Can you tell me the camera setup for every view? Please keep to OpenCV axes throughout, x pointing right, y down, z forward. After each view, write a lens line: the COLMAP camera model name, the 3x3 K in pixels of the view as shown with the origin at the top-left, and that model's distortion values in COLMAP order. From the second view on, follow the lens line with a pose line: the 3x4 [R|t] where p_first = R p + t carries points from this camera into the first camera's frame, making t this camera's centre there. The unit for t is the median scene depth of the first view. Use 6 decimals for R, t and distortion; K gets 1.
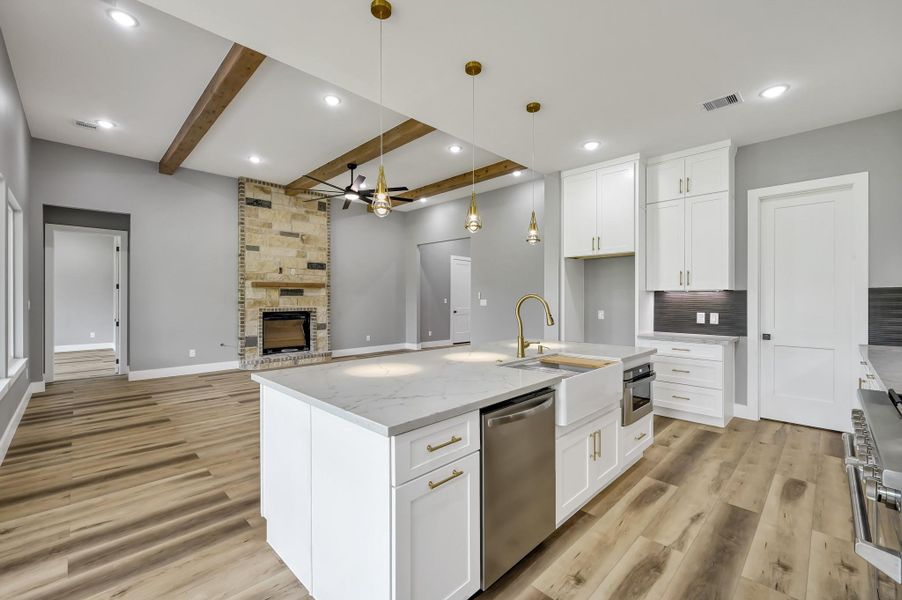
lens RADIAL K [[380.5, 0, 454.9], [0, 380.5, 298.2], [0, 0, 1]] dist [-0.002223, -0.000247]
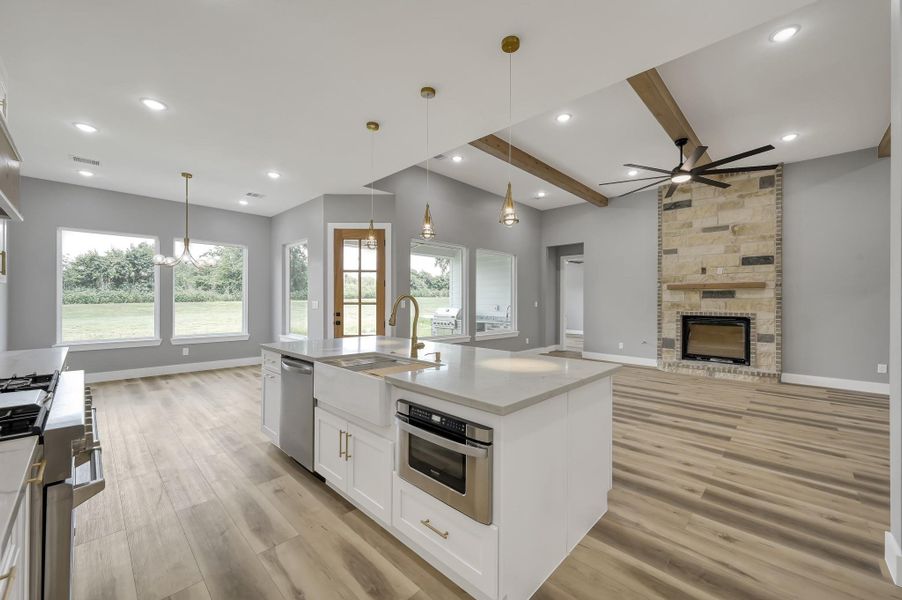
lens RADIAL K [[354.2, 0, 446.6], [0, 354.2, 300.2], [0, 0, 1]] dist [-0.001871, 0.000937]
pose [[0.006950, 0.000105, -0.999976, 0.406167], [-0.006553, 0.999979, 0.000059, 0.001792], [0.999954, 0.006552, 0.006951, 0.393508]]
